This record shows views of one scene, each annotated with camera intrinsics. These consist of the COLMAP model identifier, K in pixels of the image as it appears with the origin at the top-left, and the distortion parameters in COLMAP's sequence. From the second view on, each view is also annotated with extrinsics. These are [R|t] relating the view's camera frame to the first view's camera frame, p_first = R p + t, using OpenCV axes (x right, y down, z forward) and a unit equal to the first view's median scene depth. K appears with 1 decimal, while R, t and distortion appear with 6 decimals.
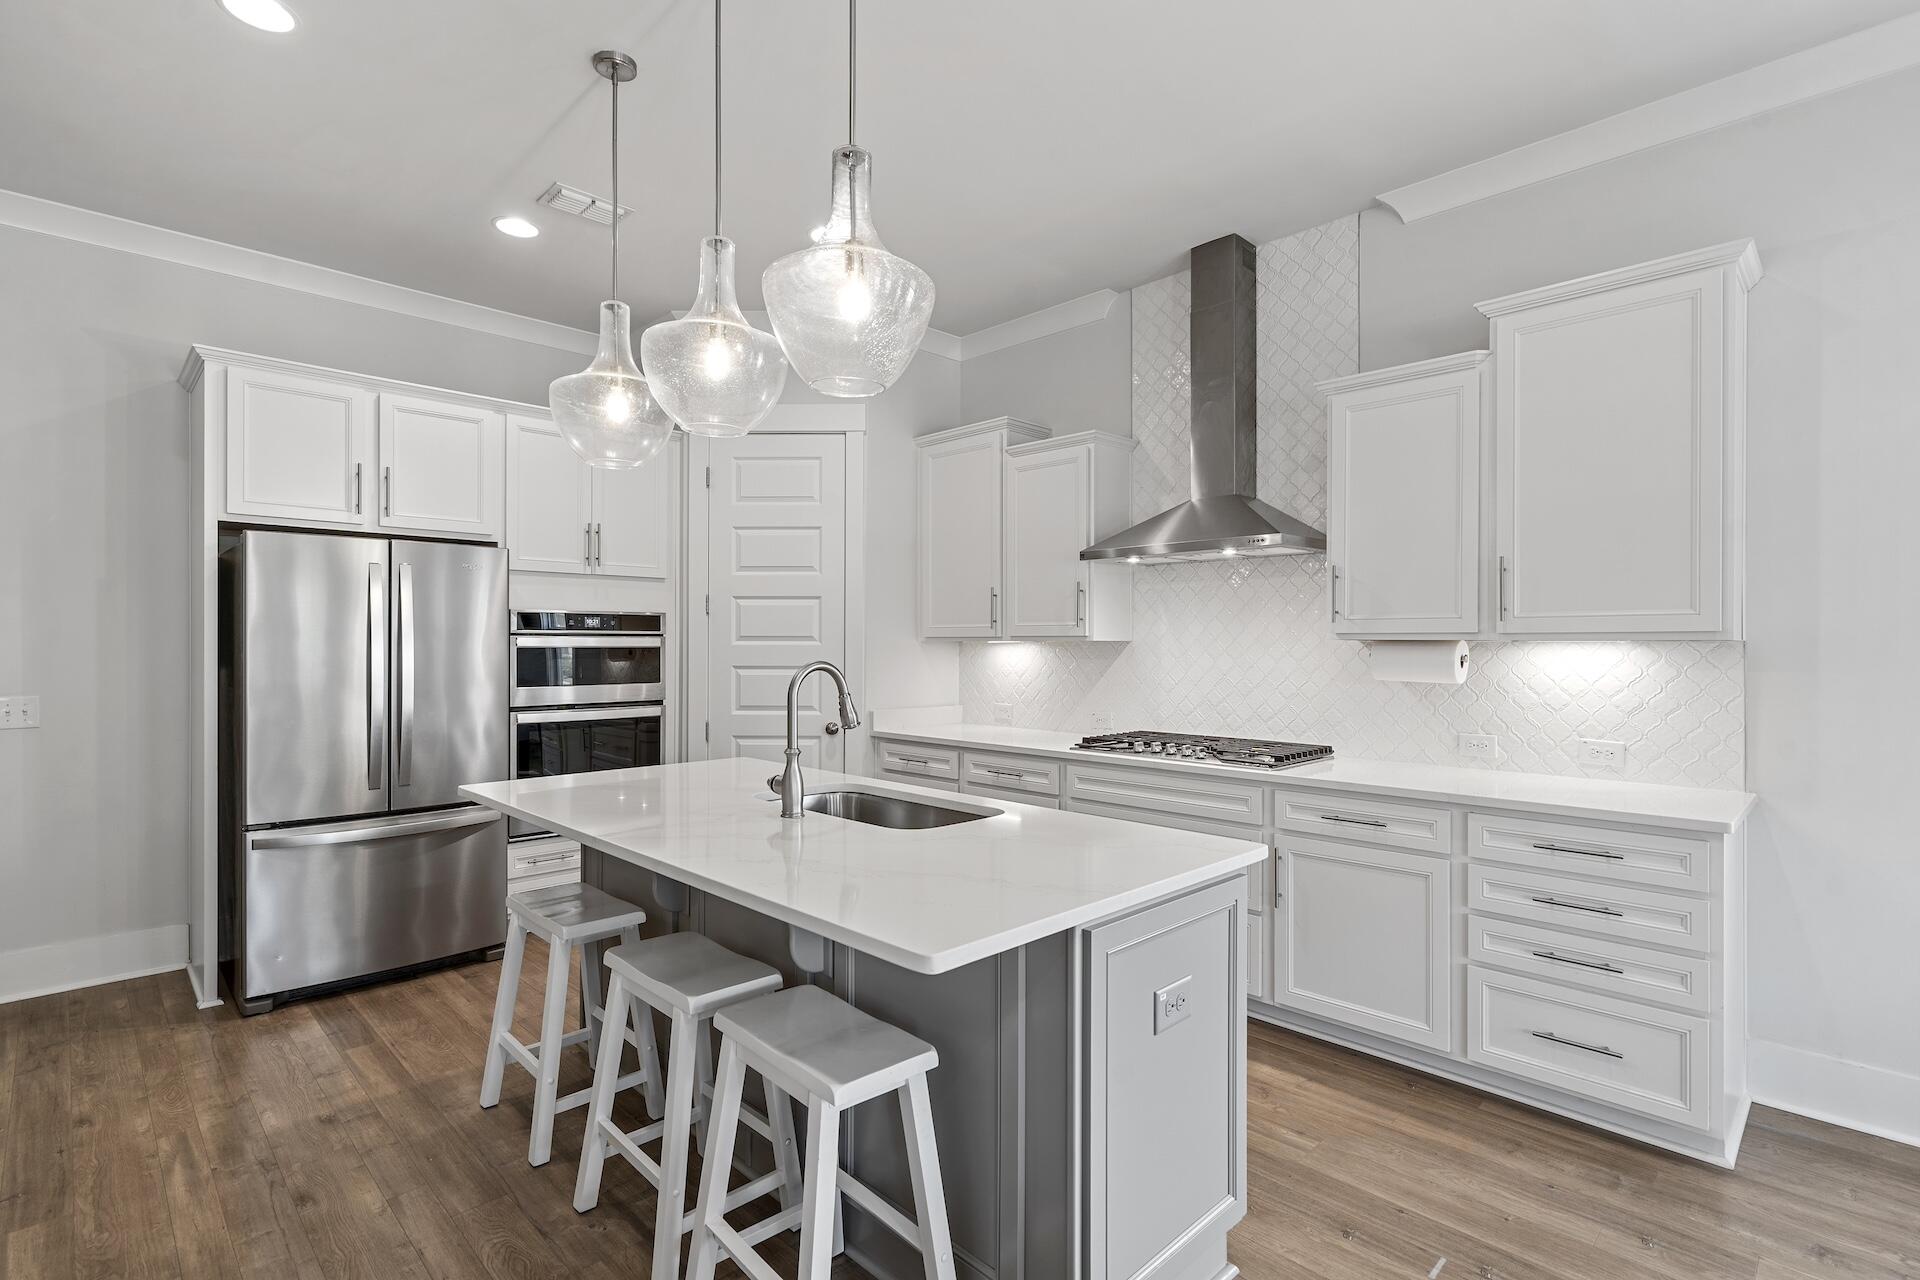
lens RADIAL K [[878.6, 0, 943.7], [0, 878.6, 641.9], [0, 0, 1]] dist [0.005099, 0.000055]
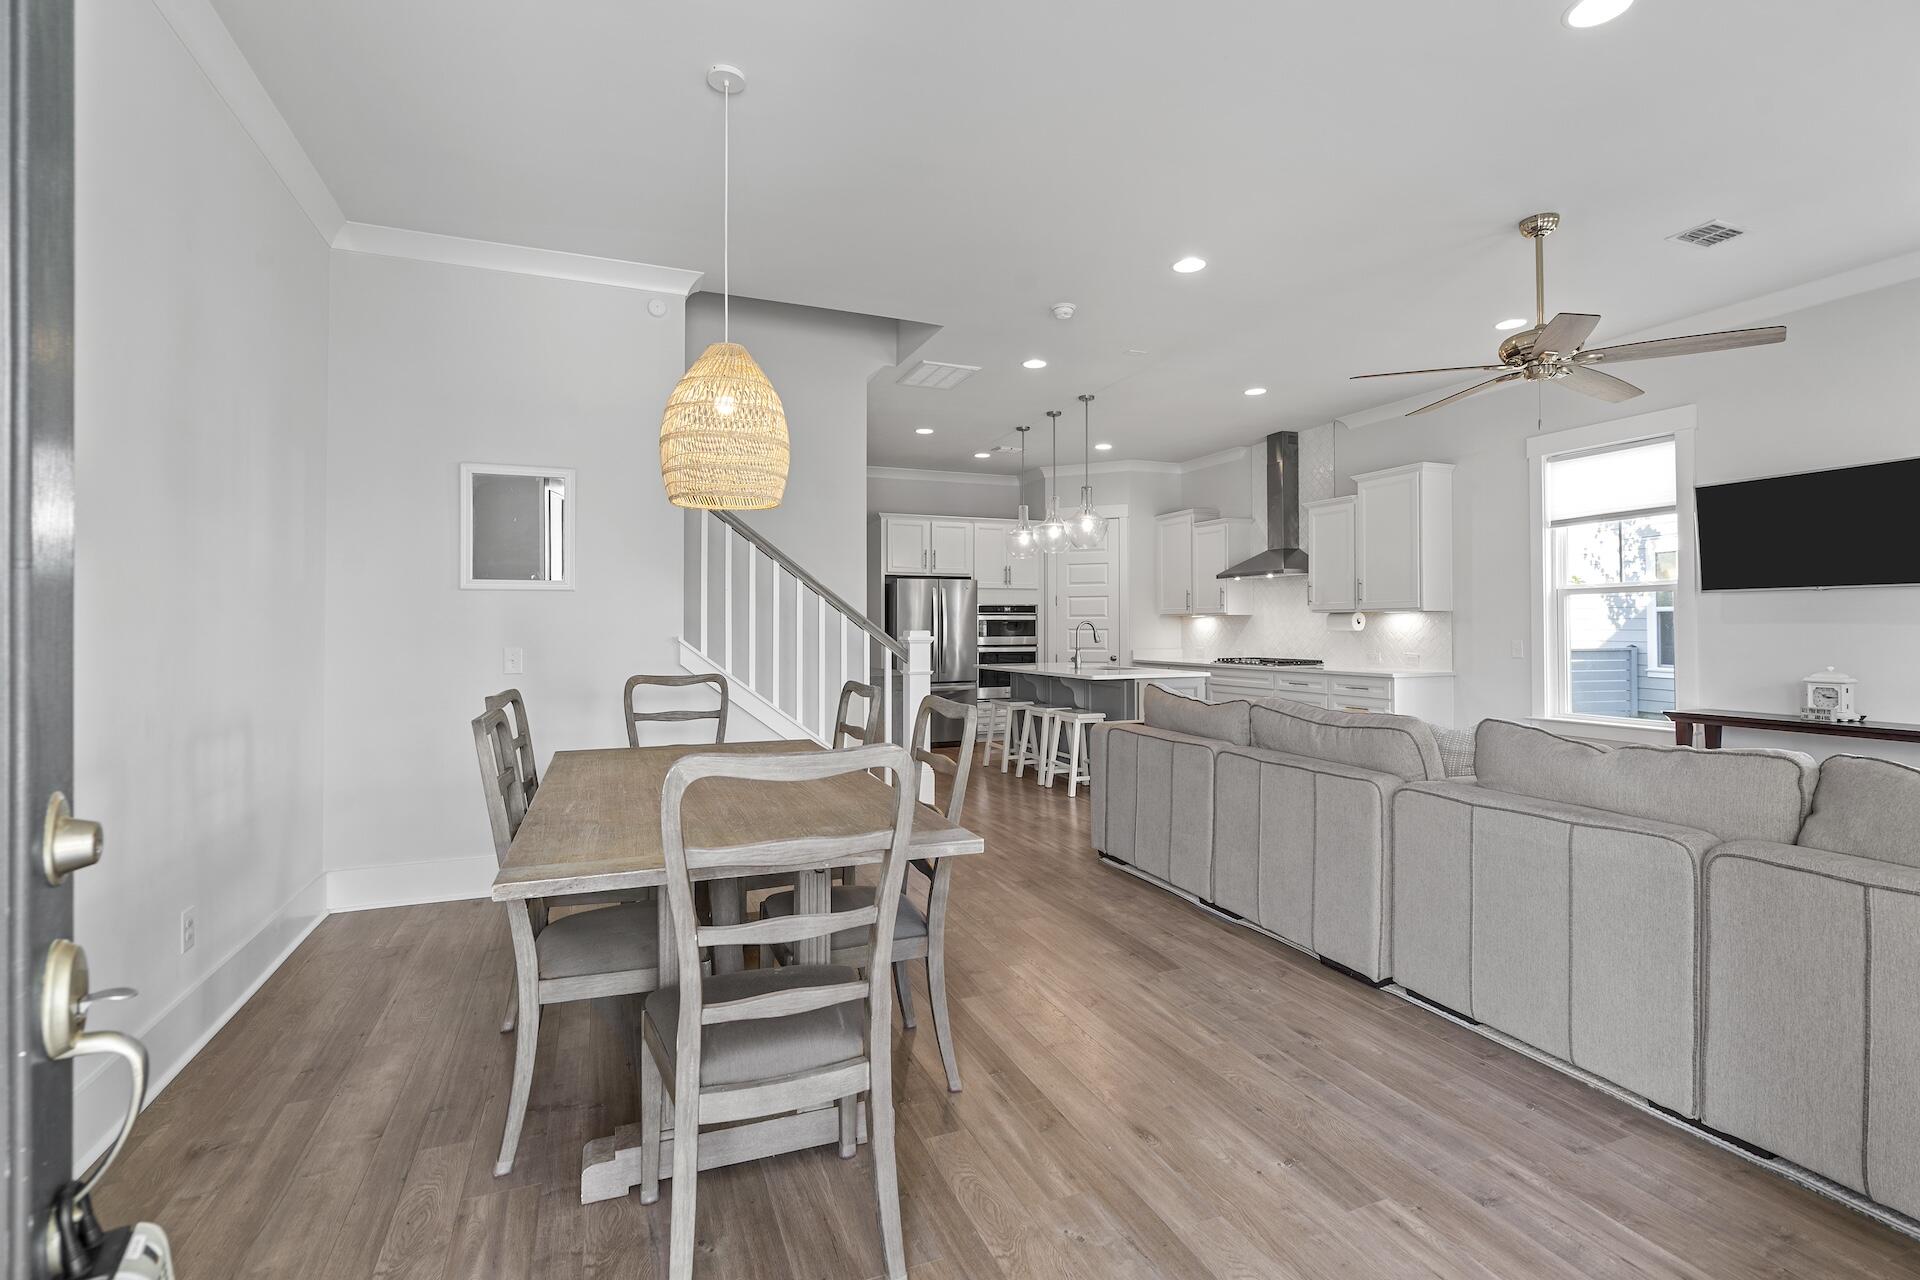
lens RADIAL K [[878.6, 0, 948.5], [0, 878.6, 631.6], [0, 0, 1]] dist [0.005099, 0.000055]
pose [[0.921543, -0.001706, -0.388273, 0.375351], [0.004354, 0.999973, 0.005940, 0.023994], [0.388252, -0.007164, 0.921525, -1.260487]]
